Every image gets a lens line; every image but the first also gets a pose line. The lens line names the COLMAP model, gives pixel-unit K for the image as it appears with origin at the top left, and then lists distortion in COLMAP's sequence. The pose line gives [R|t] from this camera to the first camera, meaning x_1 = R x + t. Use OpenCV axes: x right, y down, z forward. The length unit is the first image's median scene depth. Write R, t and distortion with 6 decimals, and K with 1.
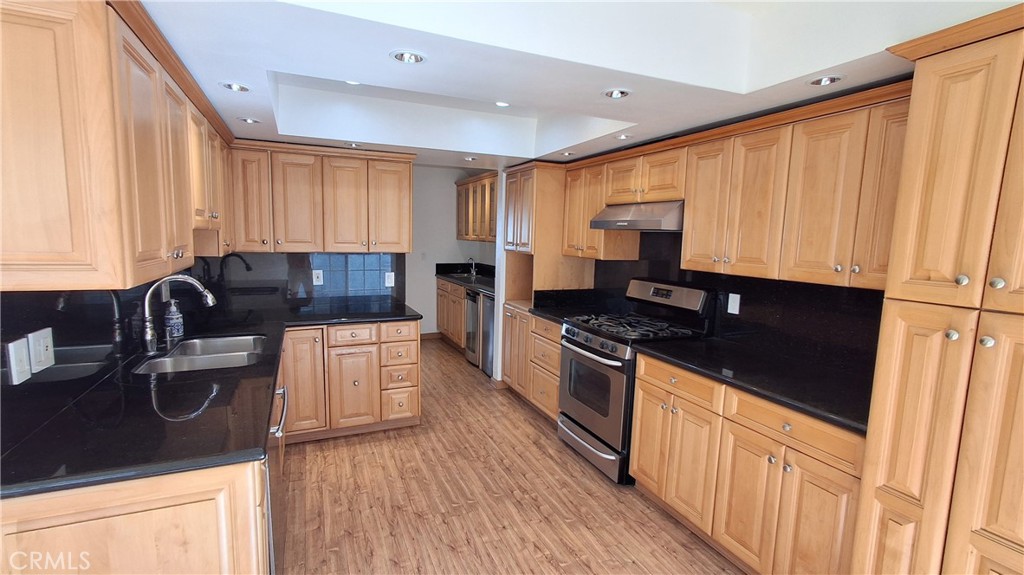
lens RADIAL K [[468.9, 0, 506.9], [0, 468.9, 293.1], [0, 0, 1]] dist [-0.010392, 0.008355]
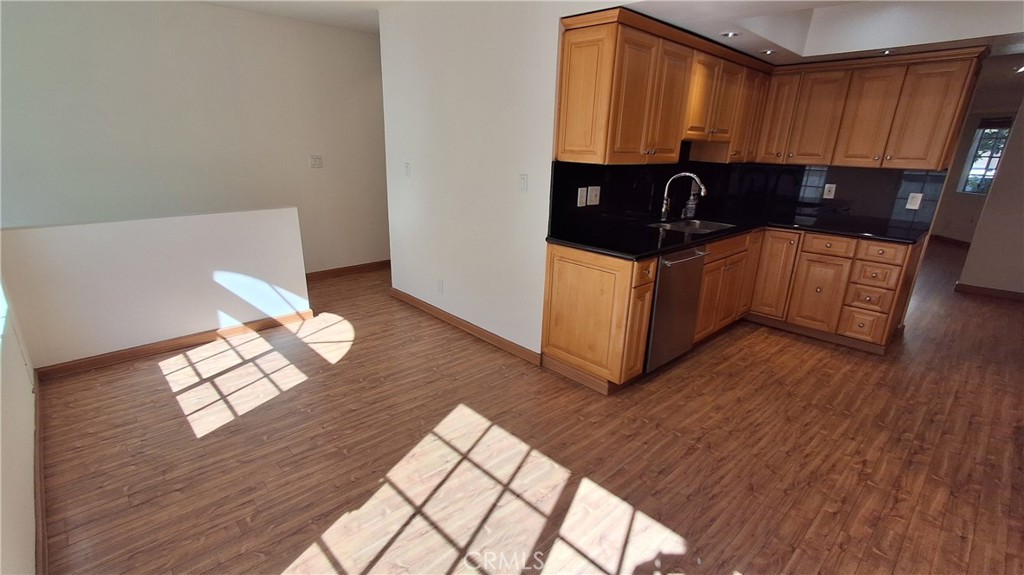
lens RADIAL K [[468.9, 0, 510.1], [0, 468.9, 295.9], [0, 0, 1]] dist [-0.010392, 0.008355]
pose [[0.337228, 0.275866, -0.900097, 0.418245], [-0.135727, 0.960361, 0.243485, 0.039305], [0.931588, 0.040057, 0.361303, -0.058474]]
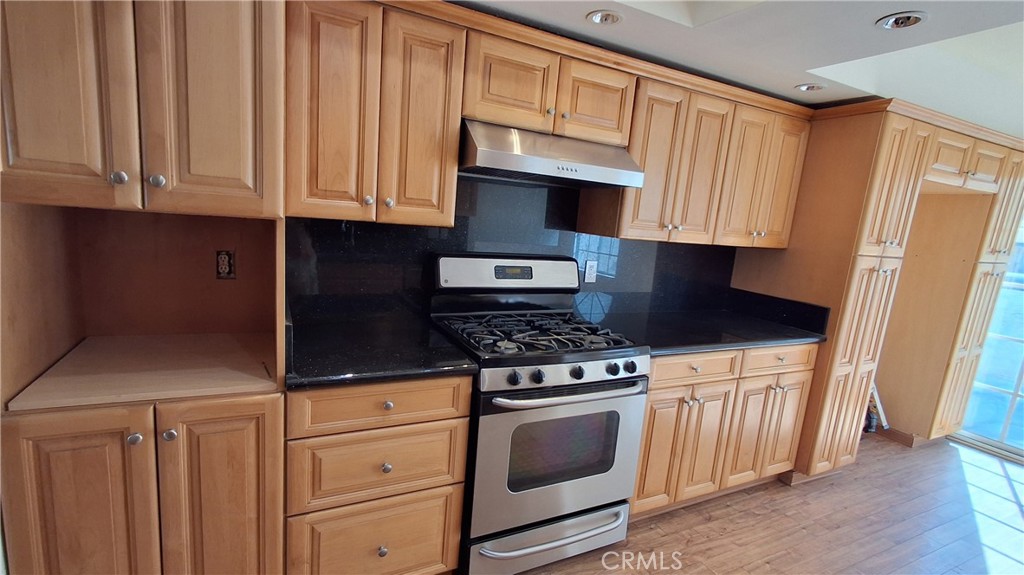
lens RADIAL K [[468.9, 0, 510.8], [0, 468.9, 288.2], [0, 0, 1]] dist [-0.010392, 0.008355]
pose [[-0.056051, -0.199179, 0.978359, -0.326631], [0.038630, 0.978733, 0.201468, -0.110404], [-0.997680, 0.049086, -0.047164, 0.990257]]
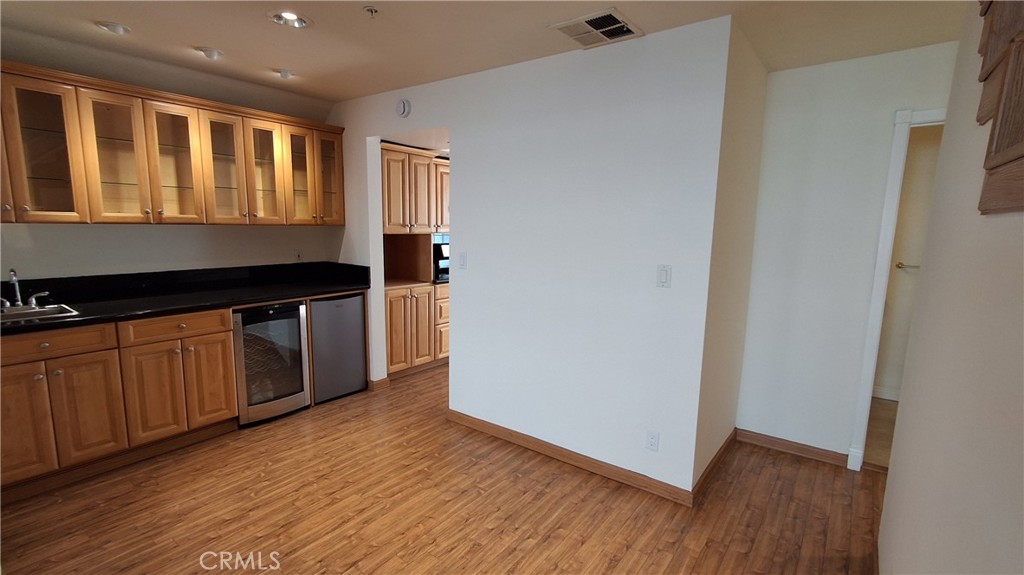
lens RADIAL K [[468.9, 0, 512.5], [0, 468.9, 293.6], [0, 0, 1]] dist [-0.010392, 0.008355]
pose [[-0.495628, -0.169155, 0.851903, -1.202837], [0.072435, 0.969384, 0.234624, -0.225028], [-0.865509, 0.177993, -0.468201, 1.608027]]
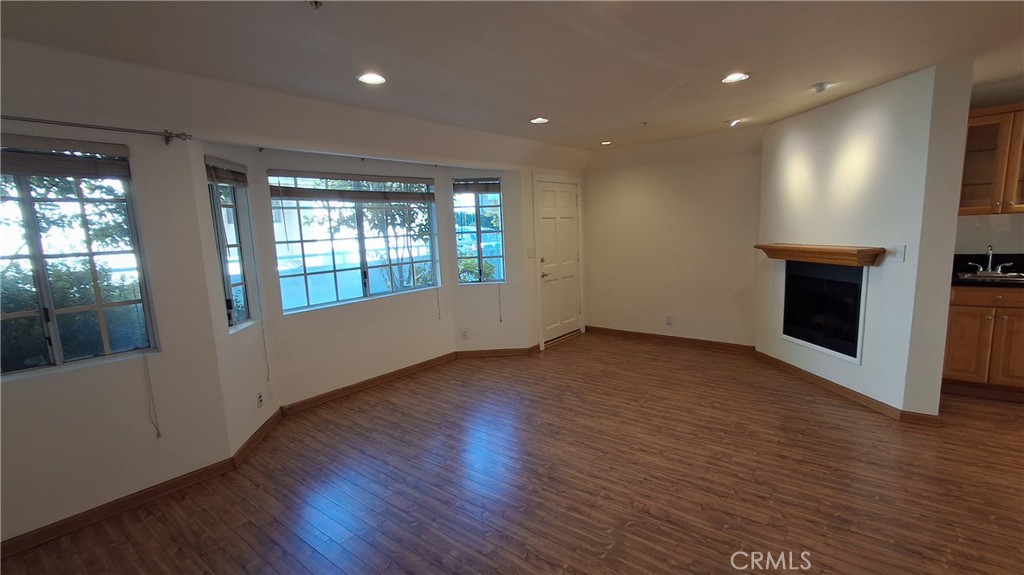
lens RADIAL K [[468.9, 0, 509.5], [0, 468.9, 297.4], [0, 0, 1]] dist [-0.010392, 0.008355]
pose [[0.889016, -0.133538, 0.437971, -1.678070], [0.123525, 0.991008, 0.051423, -0.221035], [-0.440899, 0.008384, 0.897517, 1.450229]]
